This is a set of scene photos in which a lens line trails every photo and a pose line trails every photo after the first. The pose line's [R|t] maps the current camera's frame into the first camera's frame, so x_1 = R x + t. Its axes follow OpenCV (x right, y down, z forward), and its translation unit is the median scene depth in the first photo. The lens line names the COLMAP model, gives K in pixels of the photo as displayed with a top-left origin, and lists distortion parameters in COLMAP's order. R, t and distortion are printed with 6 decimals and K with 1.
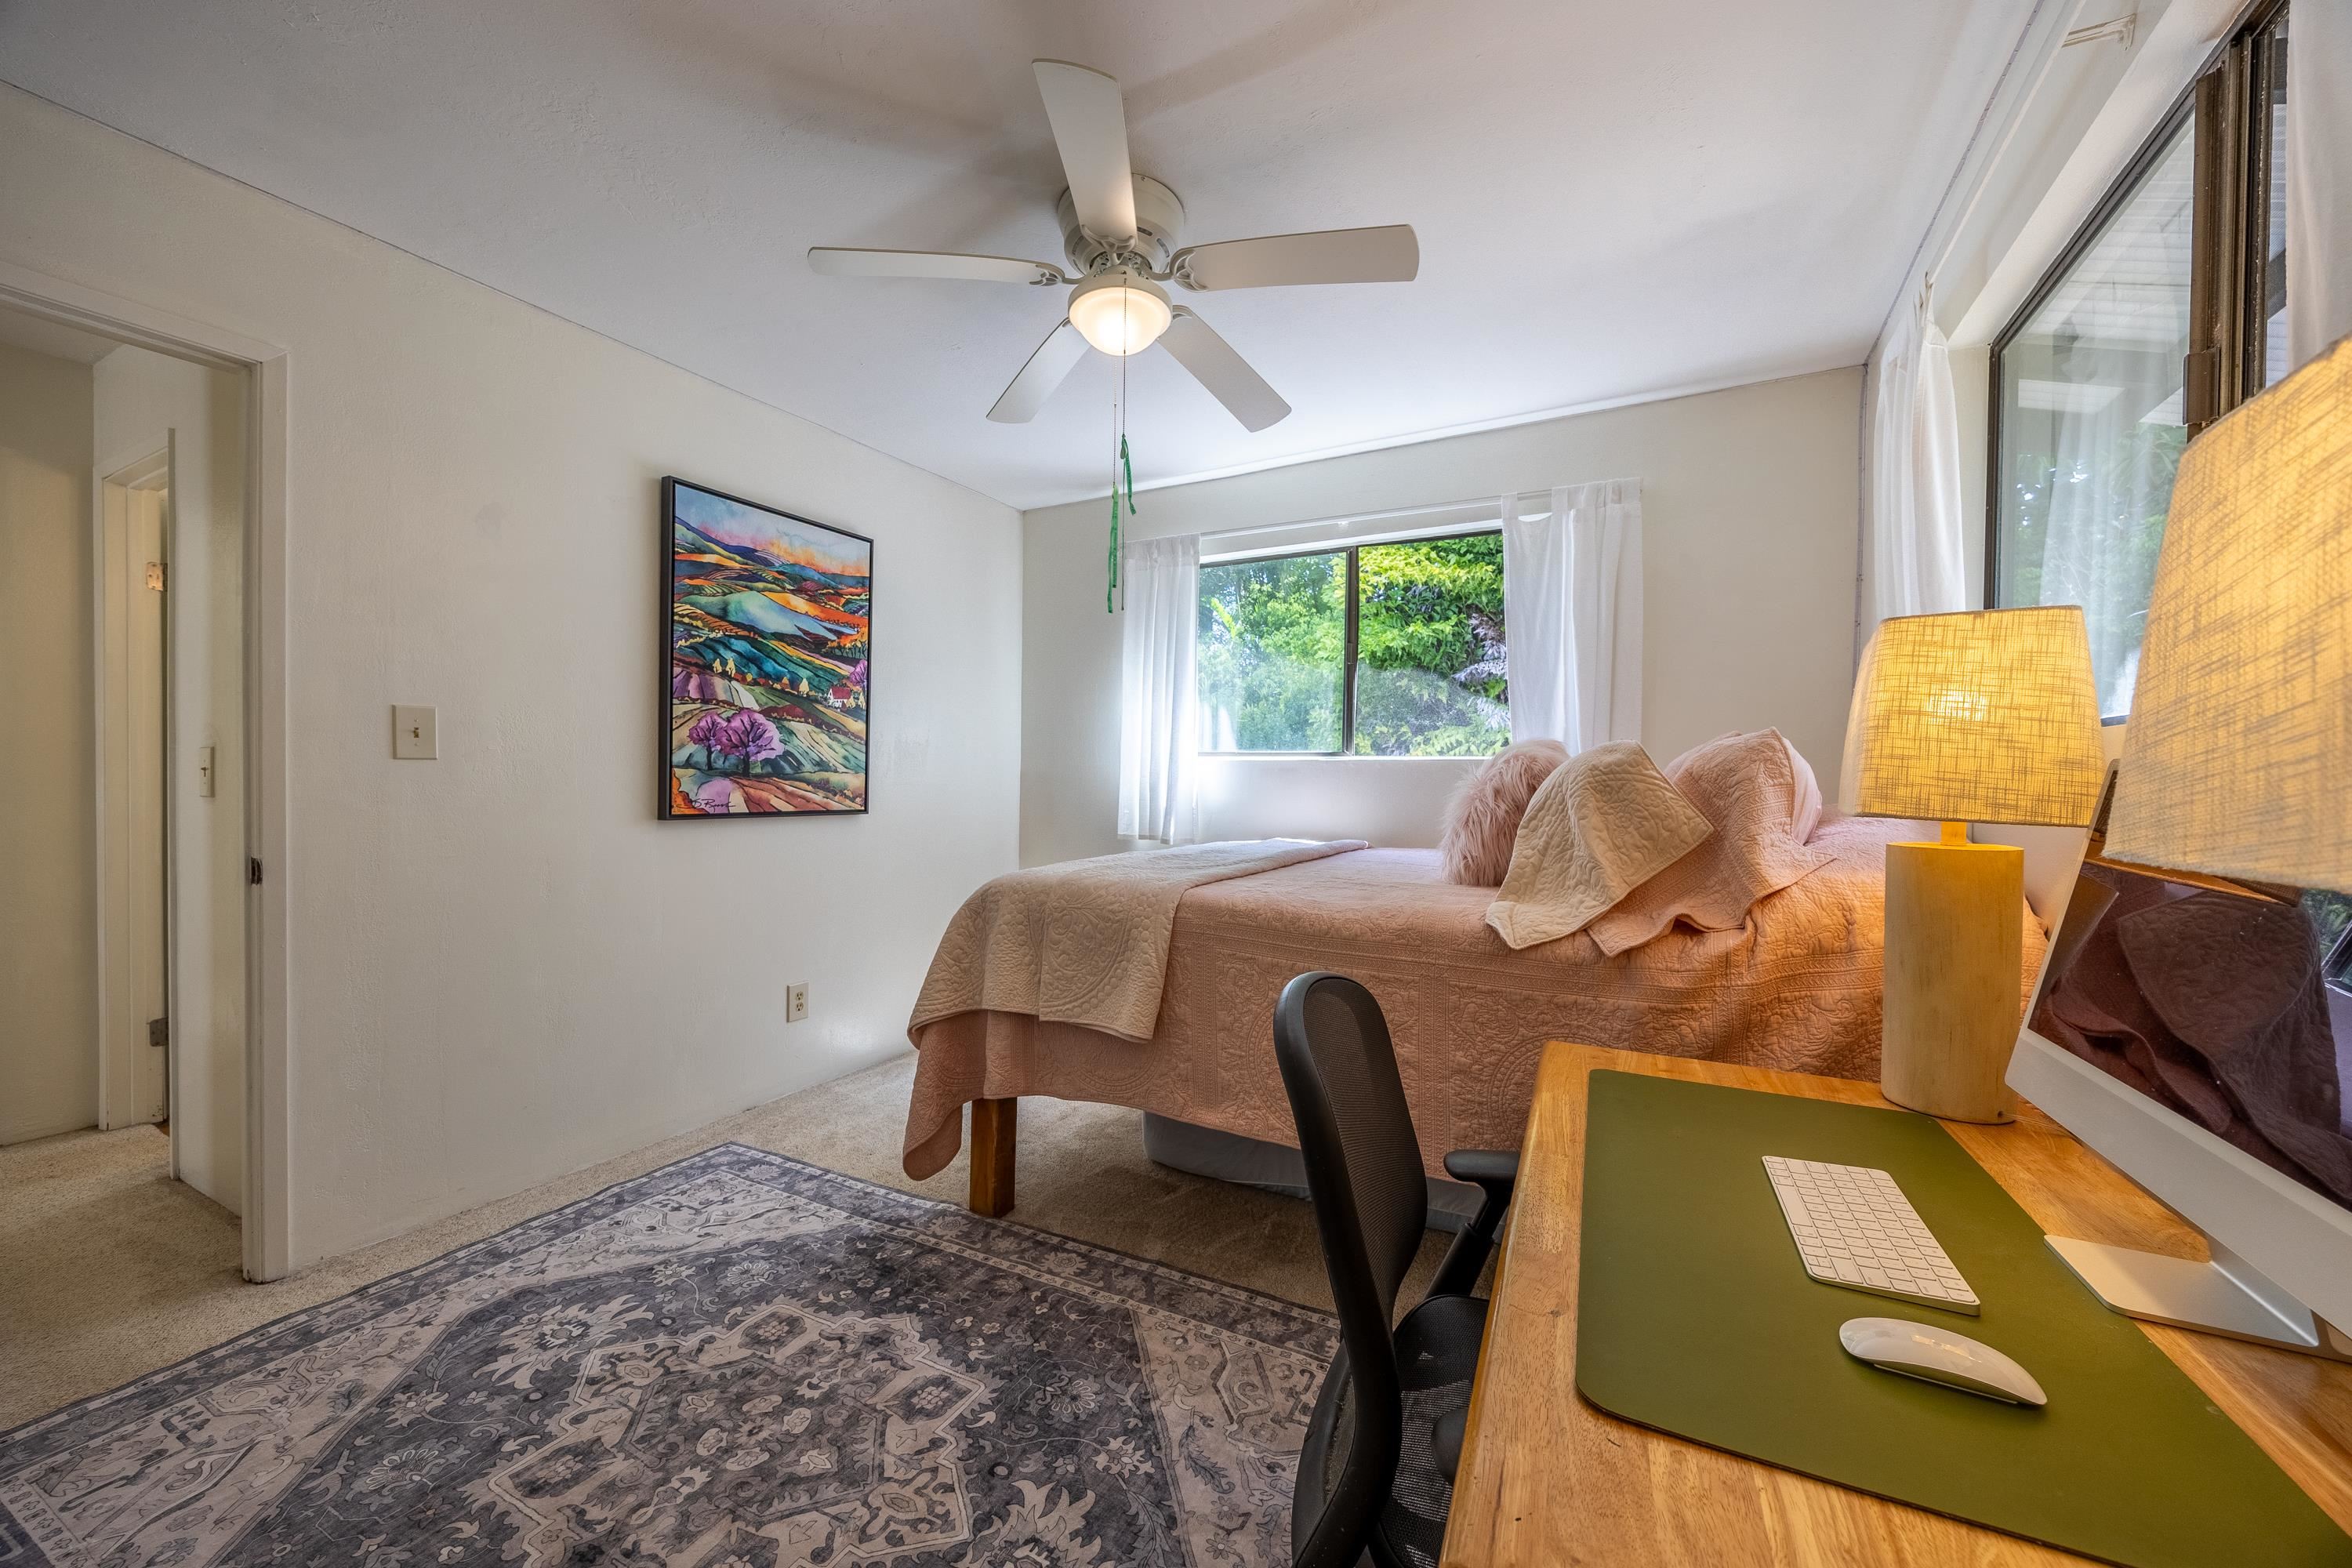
lens RADIAL K [[905.1, 0, 1176.0], [0, 905.1, 784.0], [0, 0, 1]] dist [-0.000669, -0.000052]
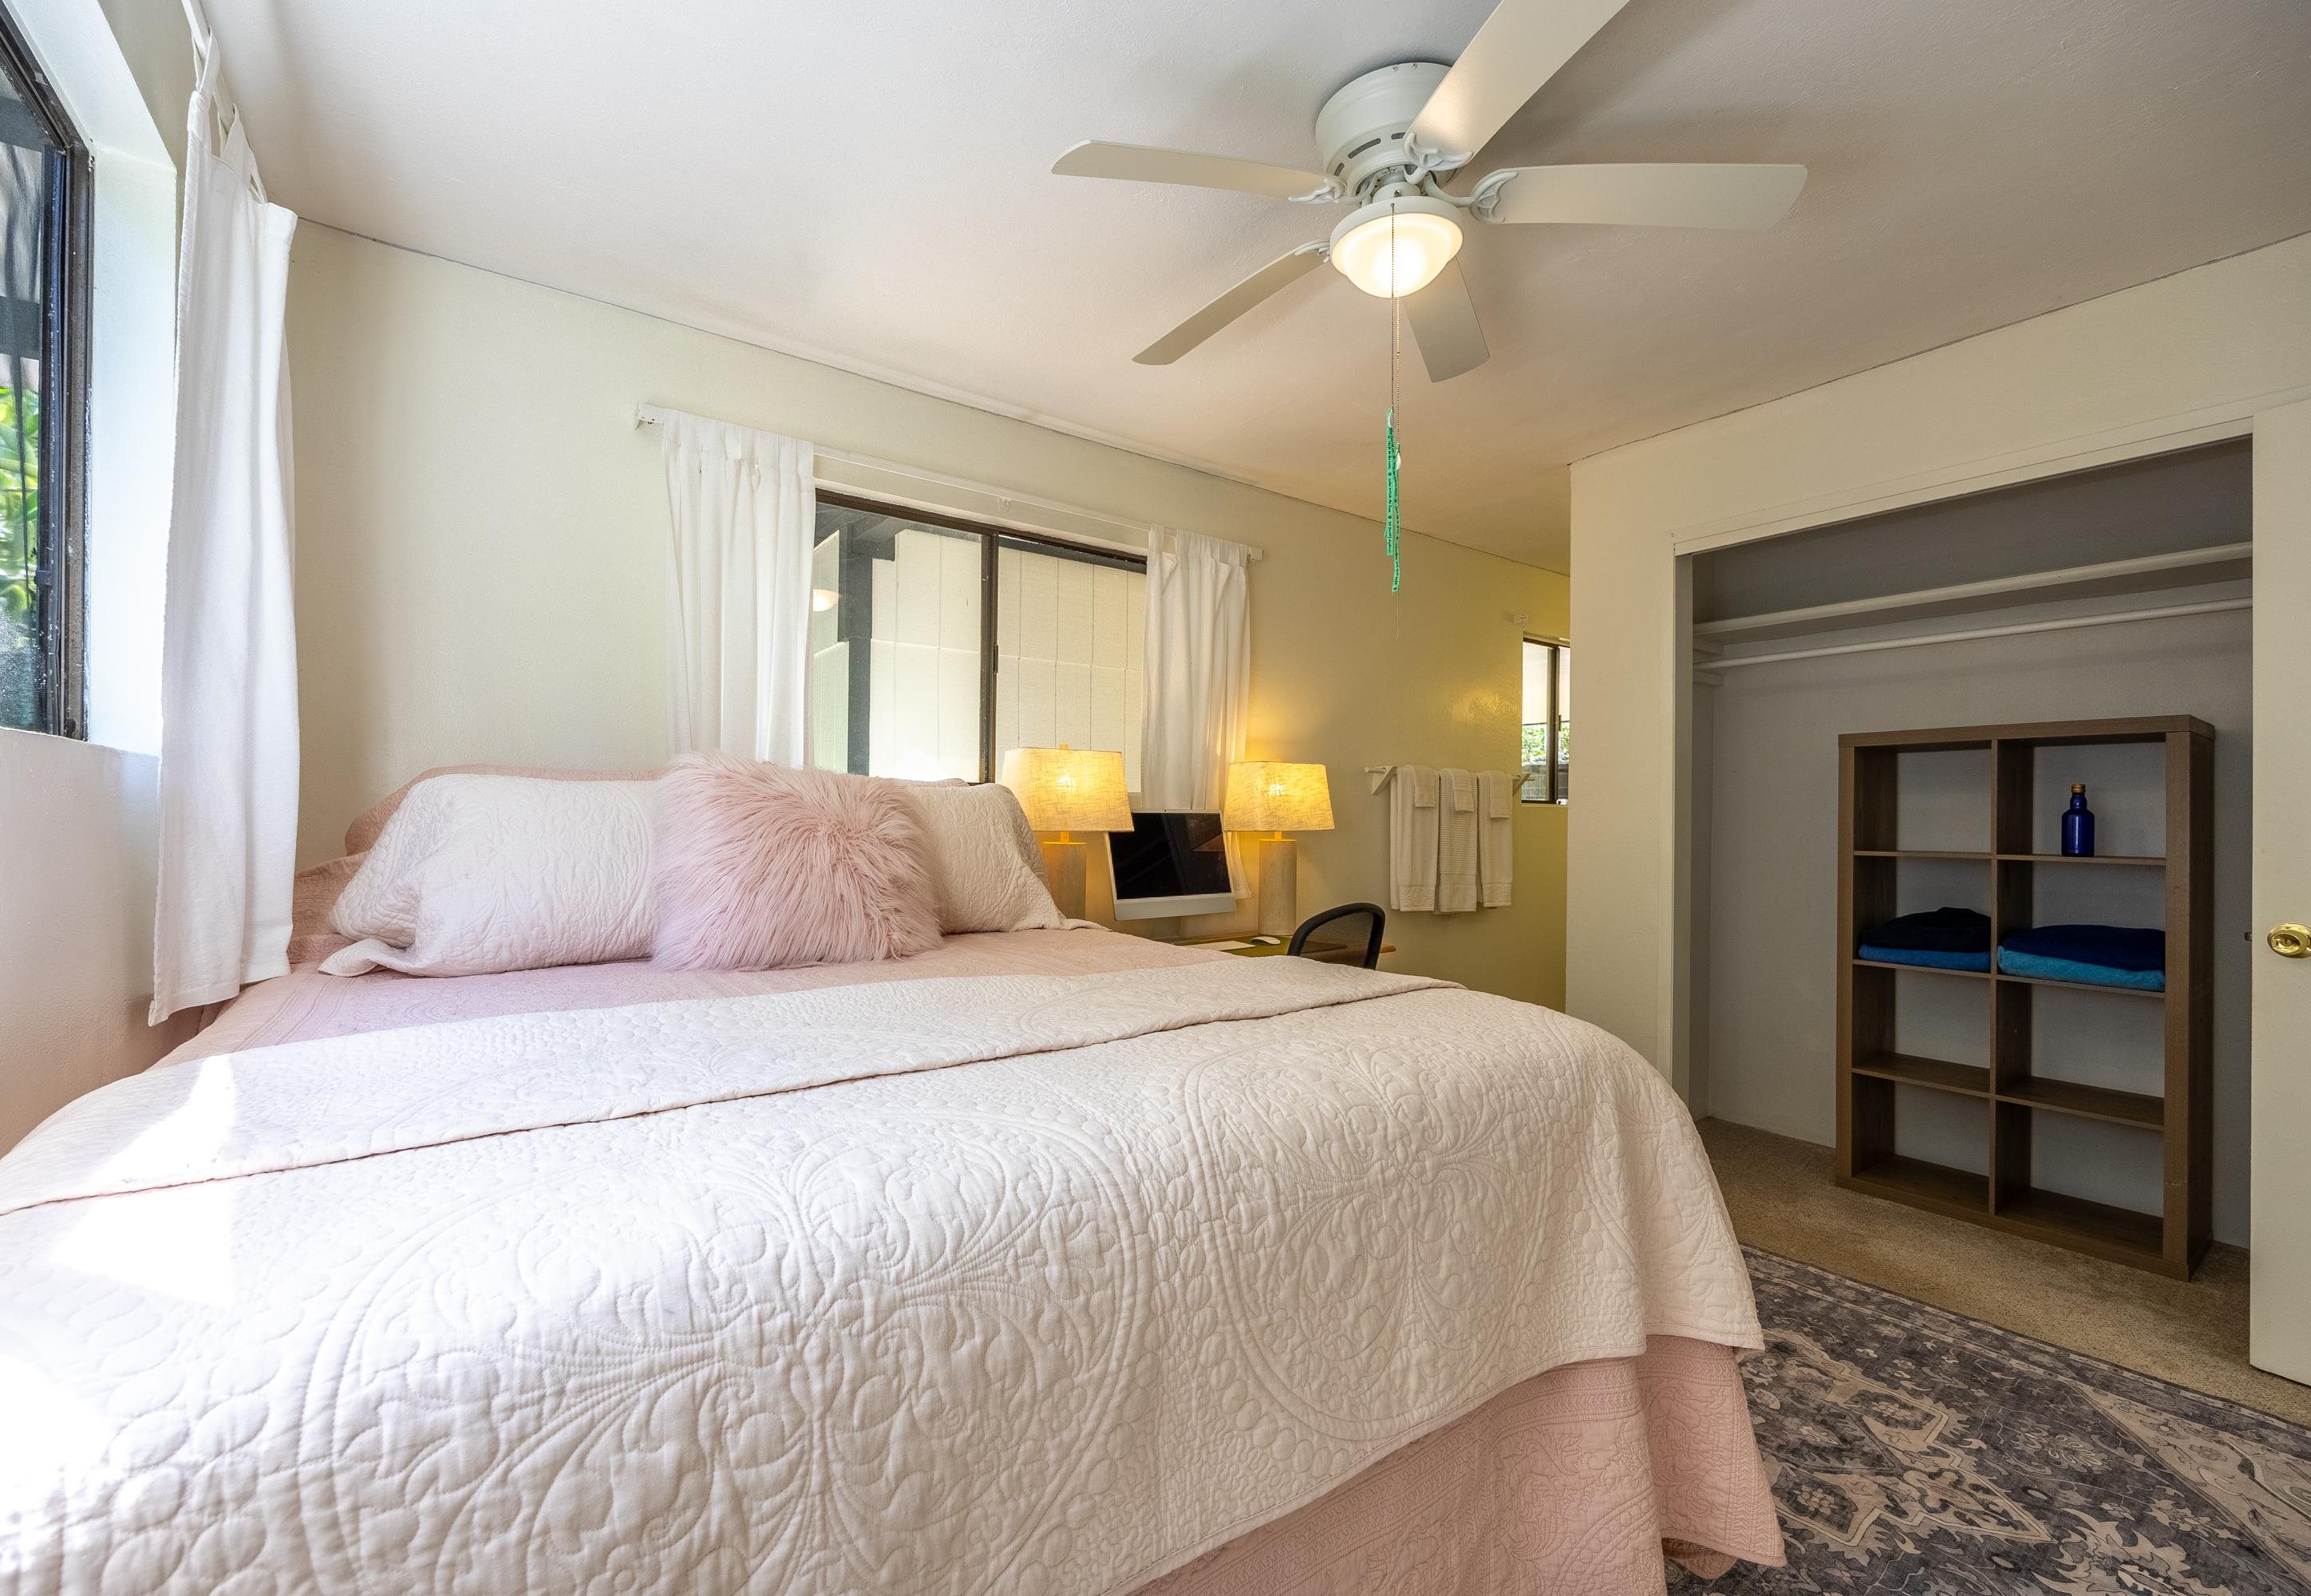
lens RADIAL K [[923.4, 0, 1155.5], [0, 923.4, 798.0], [0, 0, 1]] dist [-0.000027, -0.000035]
pose [[-0.905335, -0.008715, 0.424609, -0.292914], [-0.010369, 0.999945, -0.001585, -0.037490], [-0.424572, -0.005838, -0.905375, 2.368108]]
